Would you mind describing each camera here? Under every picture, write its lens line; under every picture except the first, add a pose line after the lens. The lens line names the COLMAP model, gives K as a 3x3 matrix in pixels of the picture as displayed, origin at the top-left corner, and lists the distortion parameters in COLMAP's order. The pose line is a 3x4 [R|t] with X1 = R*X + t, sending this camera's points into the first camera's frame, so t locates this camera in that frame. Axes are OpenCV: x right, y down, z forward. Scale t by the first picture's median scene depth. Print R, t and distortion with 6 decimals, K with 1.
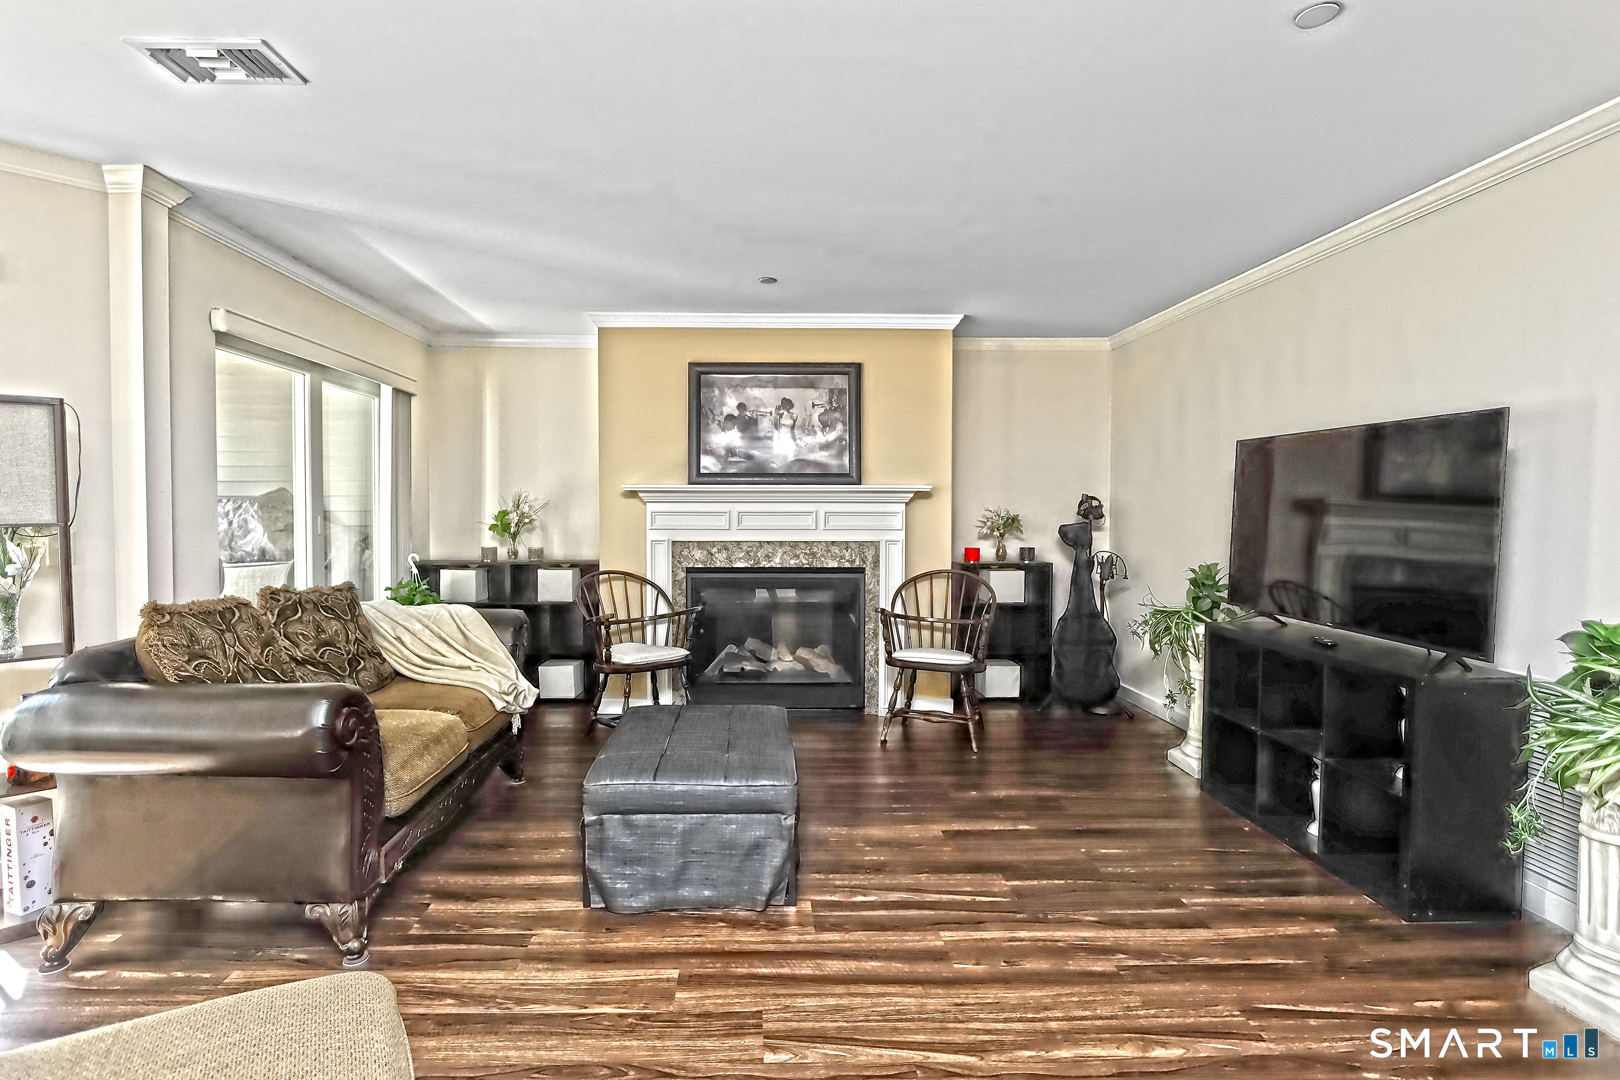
lens RADIAL K [[819.3, 0, 787.9], [0, 819.3, 526.8], [0, 0, 1]] dist [-0.005113, -0.000276]
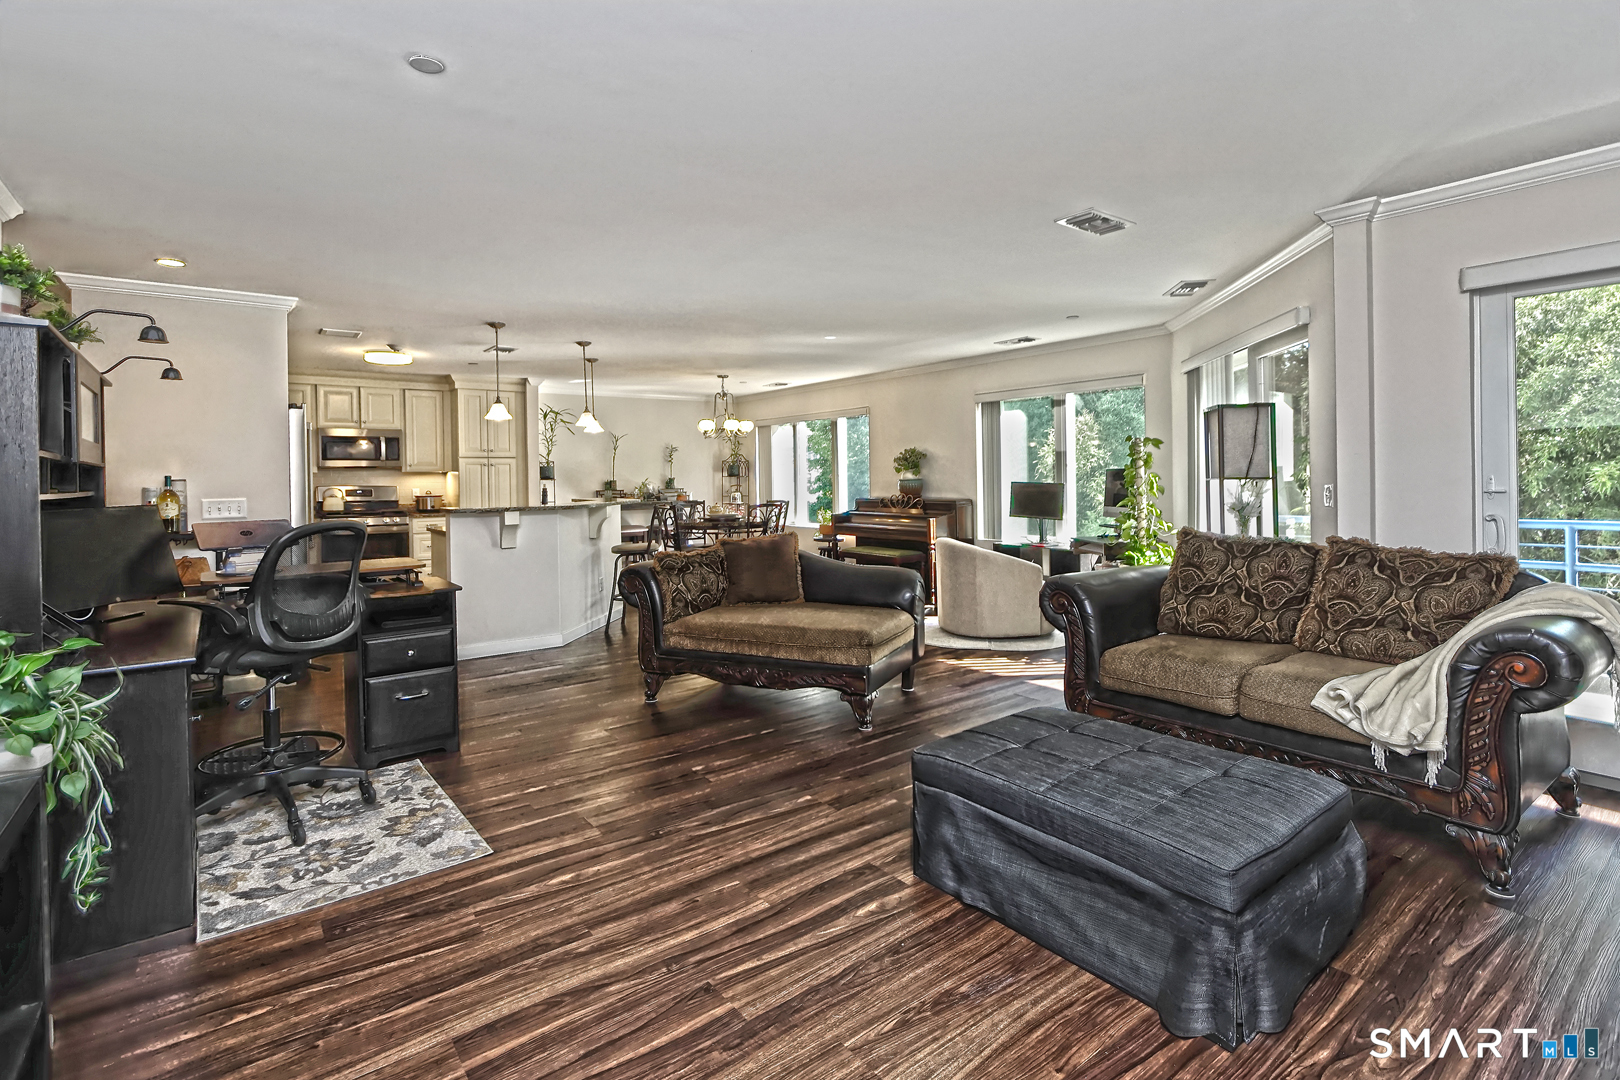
lens RADIAL K [[739.1, 0, 854.4], [0, 739.1, 495.0], [0, 0, 1]] dist [-0.000724, -0.000272]
pose [[-0.798101, 0.020379, -0.602179, 0.660324], [-0.008040, 0.998979, 0.044463, -0.032613], [0.602470, 0.040327, -0.797122, 1.843353]]
